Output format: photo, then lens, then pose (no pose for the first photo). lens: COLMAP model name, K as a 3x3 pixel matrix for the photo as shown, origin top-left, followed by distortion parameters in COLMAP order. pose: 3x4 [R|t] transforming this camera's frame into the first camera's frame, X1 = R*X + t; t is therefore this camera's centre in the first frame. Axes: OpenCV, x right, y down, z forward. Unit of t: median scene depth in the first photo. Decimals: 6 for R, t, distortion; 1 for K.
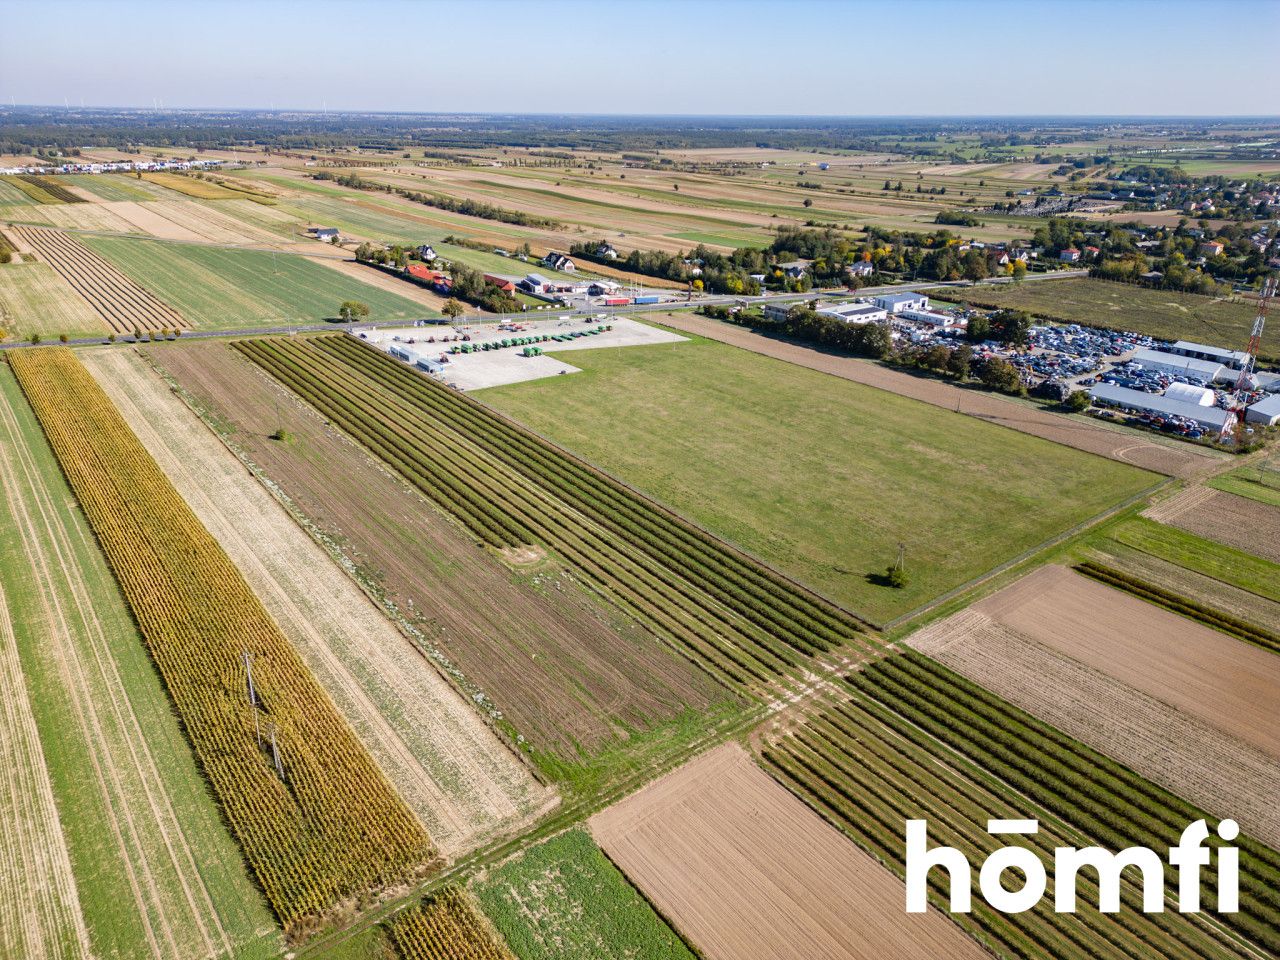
lens RADIAL K [[889.9, 0, 638.3], [0, 889.9, 482.8], [0, 0, 1]] dist [0.079799, -0.074572]
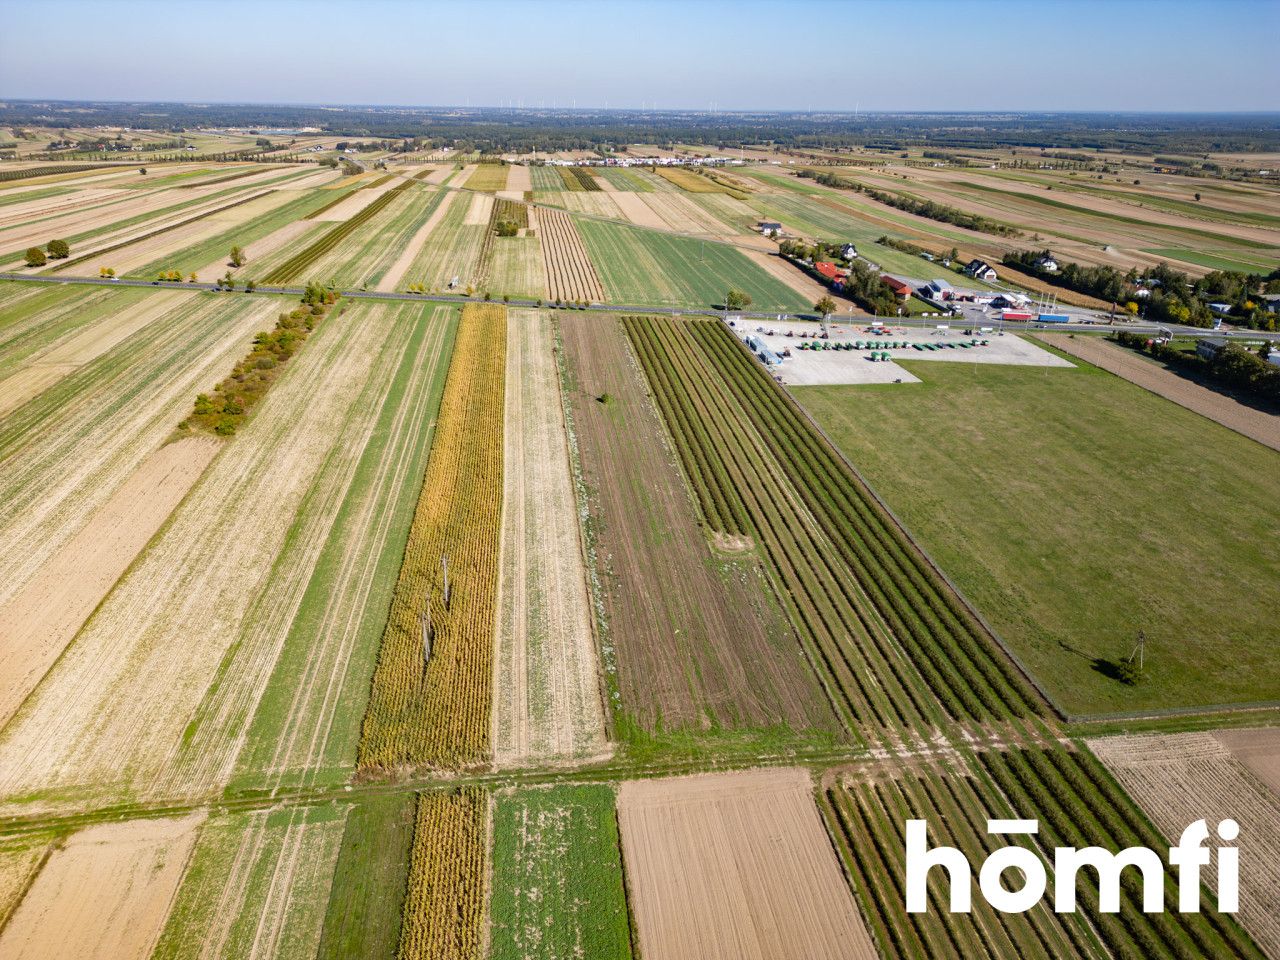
lens RADIAL K [[889.9, 0, 638.3], [0, 889.9, 482.8], [0, 0, 1]] dist [0.079799, -0.074572]
pose [[0.860633, 0.197376, -0.469418, 0.099839], [-0.197292, 0.979071, 0.049952, -0.006627], [0.469453, 0.049622, 0.881562, 0.016134]]
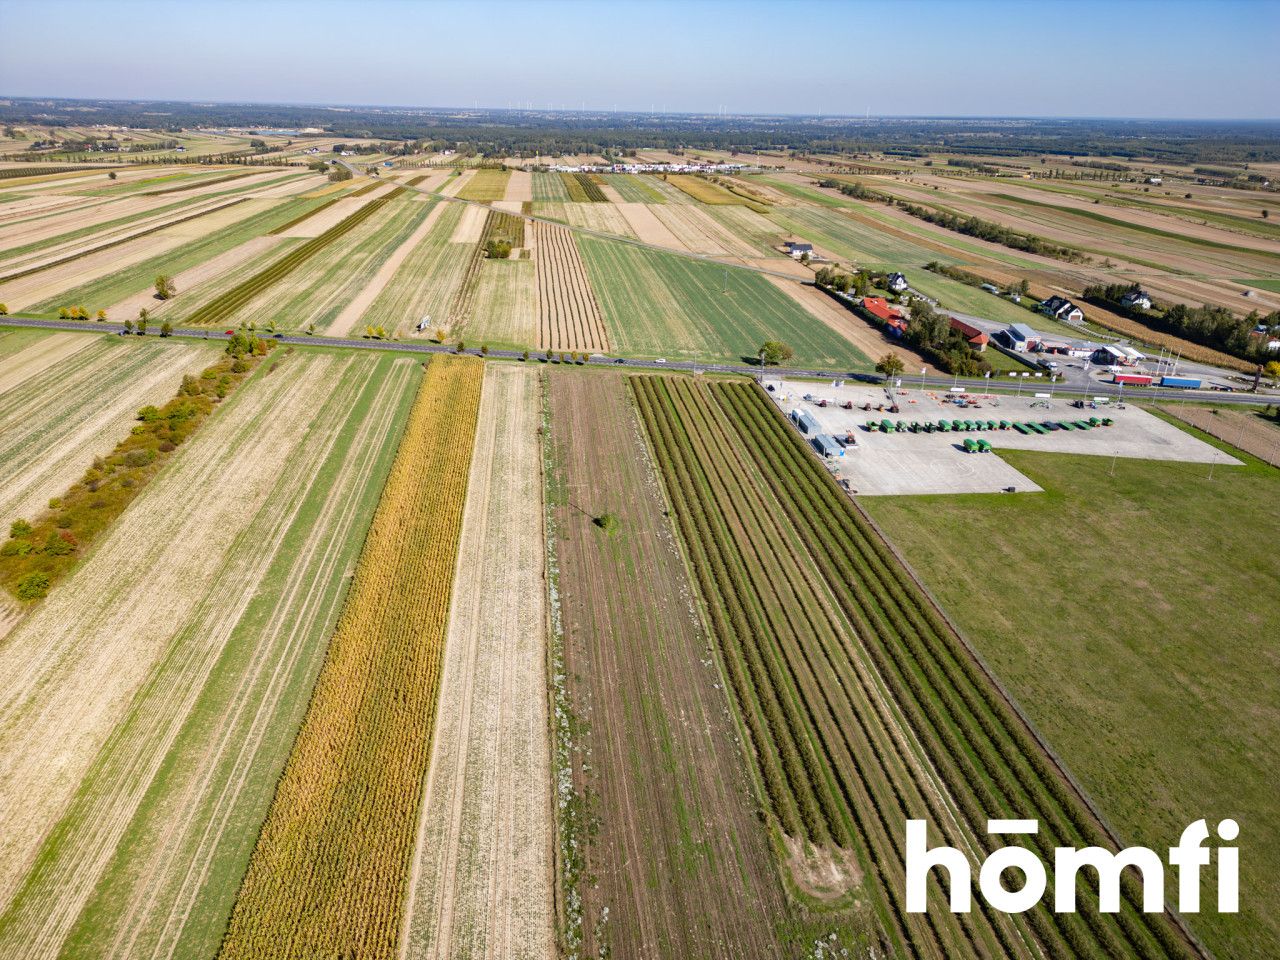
lens RADIAL K [[889.9, 0, 638.3], [0, 889.9, 482.8], [0, 0, 1]] dist [0.079799, -0.074572]
pose [[0.855929, 0.204966, -0.474737, -0.000764], [-0.207118, 0.977116, 0.048442, -0.068846], [0.473802, 0.056864, 0.878794, 0.164792]]
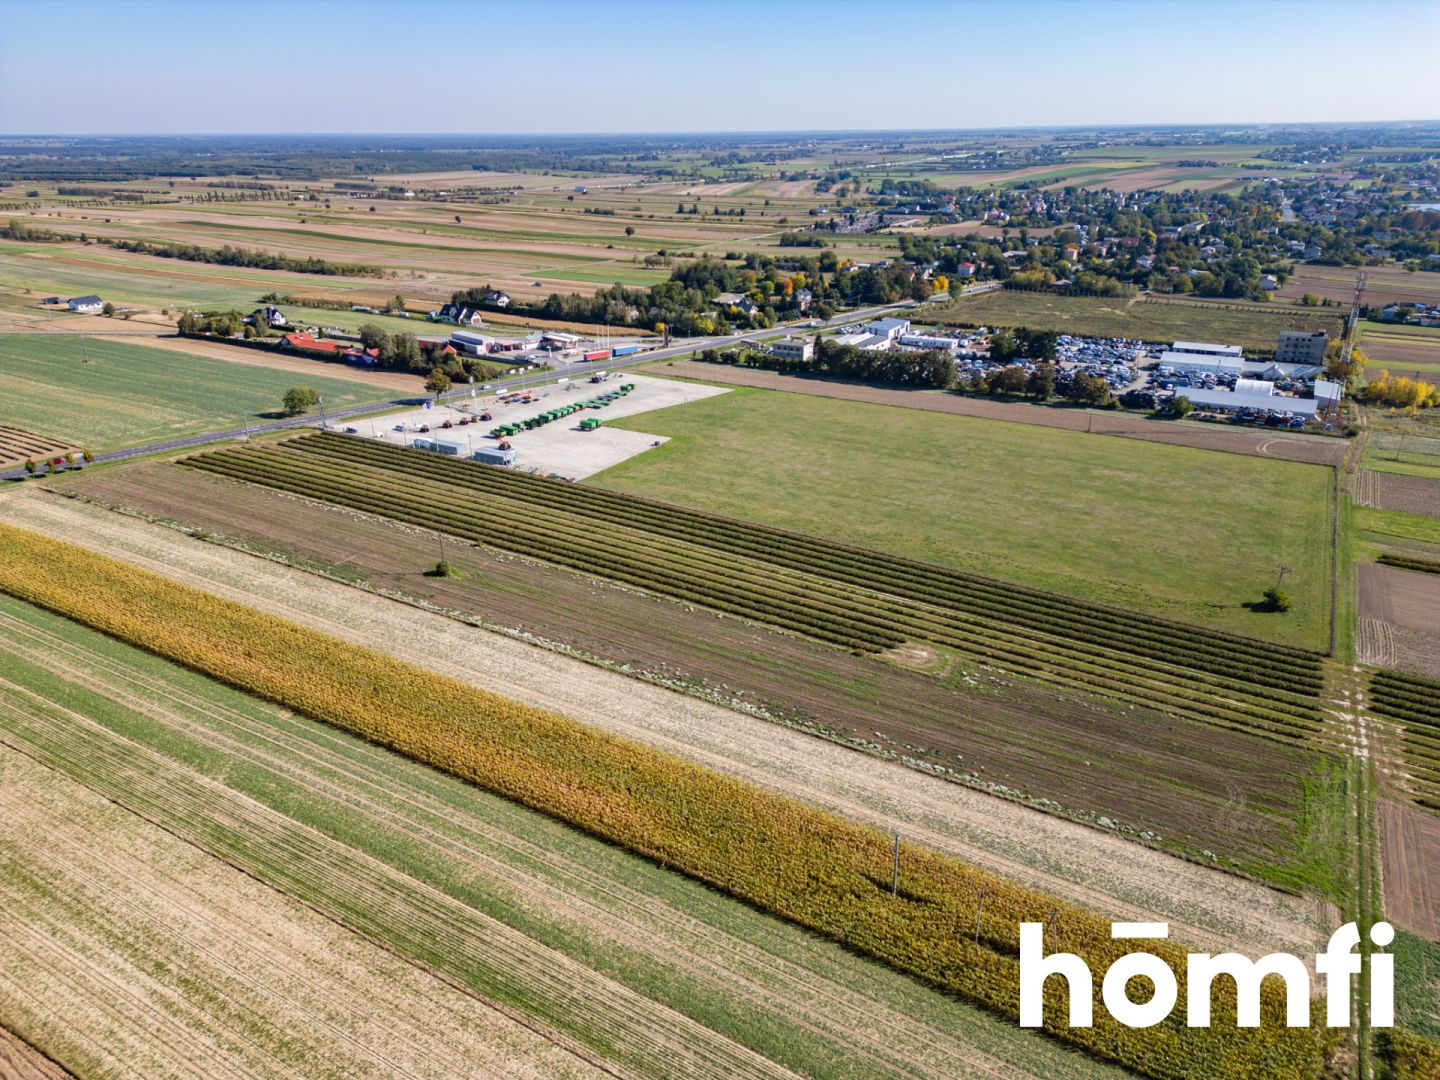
lens RADIAL K [[1001.1, 0, 718.1], [0, 1001.1, 543.1], [0, 0, 1]] dist [0.079799, -0.074572]
pose [[0.925549, -0.158576, 0.343821, -0.246492], [0.159616, 0.986850, 0.025472, -0.030964], [-0.343339, 0.031303, 0.938690, 0.069284]]
